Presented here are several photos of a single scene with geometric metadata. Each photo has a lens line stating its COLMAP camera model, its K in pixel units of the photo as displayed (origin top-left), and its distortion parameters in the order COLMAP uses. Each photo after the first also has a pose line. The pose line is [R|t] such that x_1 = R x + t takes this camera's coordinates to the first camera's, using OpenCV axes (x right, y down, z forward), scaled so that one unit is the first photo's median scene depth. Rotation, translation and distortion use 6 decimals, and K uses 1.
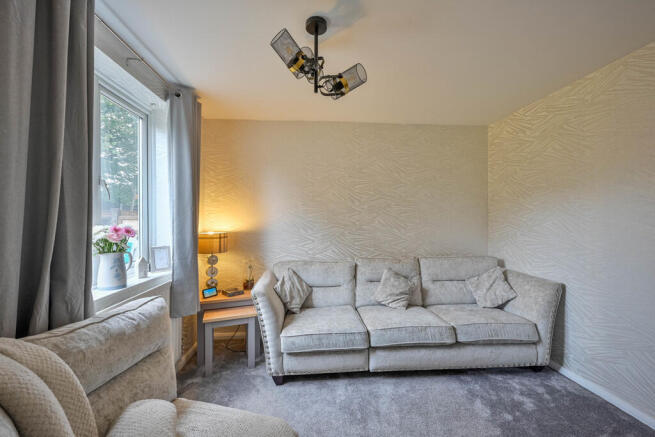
lens RADIAL K [[264.5, 0, 324.9], [0, 264.5, 218.5], [0, 0, 1]] dist [0.002993, 0.000388]
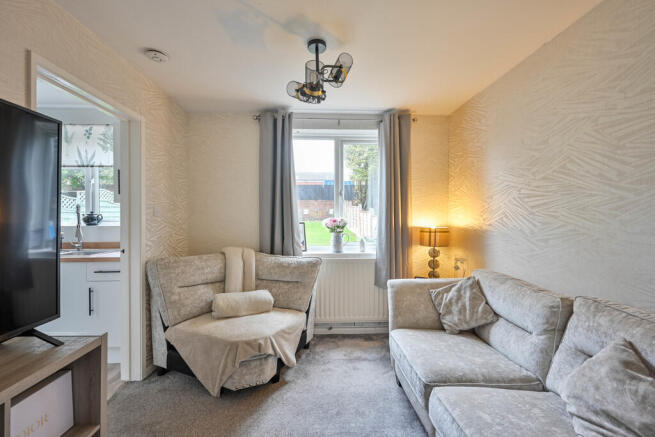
lens RADIAL K [[264.5, 0, 321.3], [0, 264.5, 214.8], [0, 0, 1]] dist [0.002993, 0.000388]
pose [[-0.033734, -0.000364, -0.999431, 0.666381], [0.009546, 0.999954, -0.000687, 0.003635], [0.999385, -0.009564, -0.033729, 0.624209]]
